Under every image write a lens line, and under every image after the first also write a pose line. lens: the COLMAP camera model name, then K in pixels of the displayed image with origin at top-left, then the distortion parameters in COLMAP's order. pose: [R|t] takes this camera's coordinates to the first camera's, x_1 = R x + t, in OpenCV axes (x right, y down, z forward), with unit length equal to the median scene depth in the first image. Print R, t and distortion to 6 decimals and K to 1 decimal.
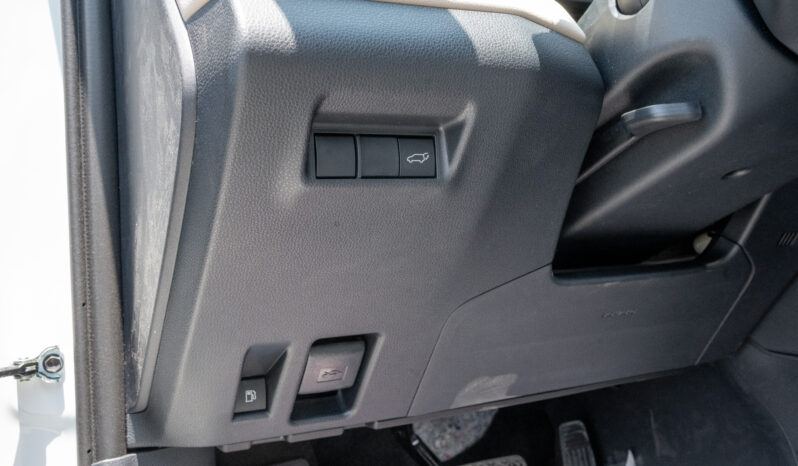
lens RADIAL K [[789.4, 0, 399.0], [0, 789.4, 233.0], [0, 0, 1]] dist [0.005740, 0.017649]
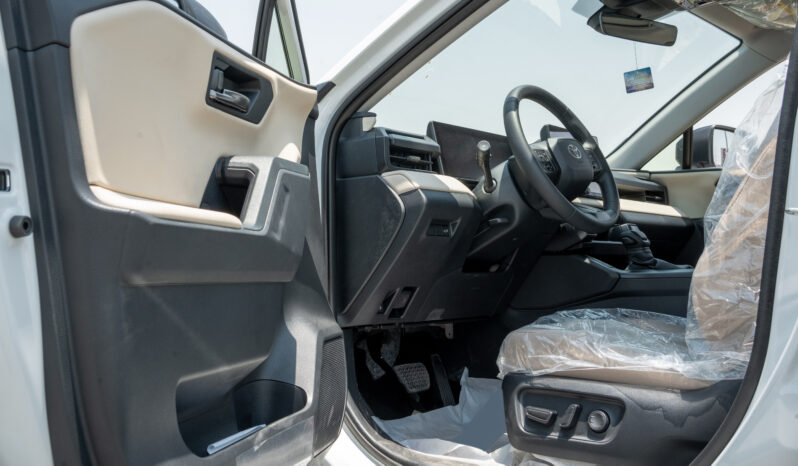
lens RADIAL K [[789.4, 0, 399.0], [0, 789.4, 233.0], [0, 0, 1]] dist [0.005740, 0.017649]
pose [[0.930233, 0.019954, 0.366427, -1.280184], [0.025873, 0.992470, -0.119728, 0.295079], [-0.366056, 0.120855, 0.922712, -1.951617]]
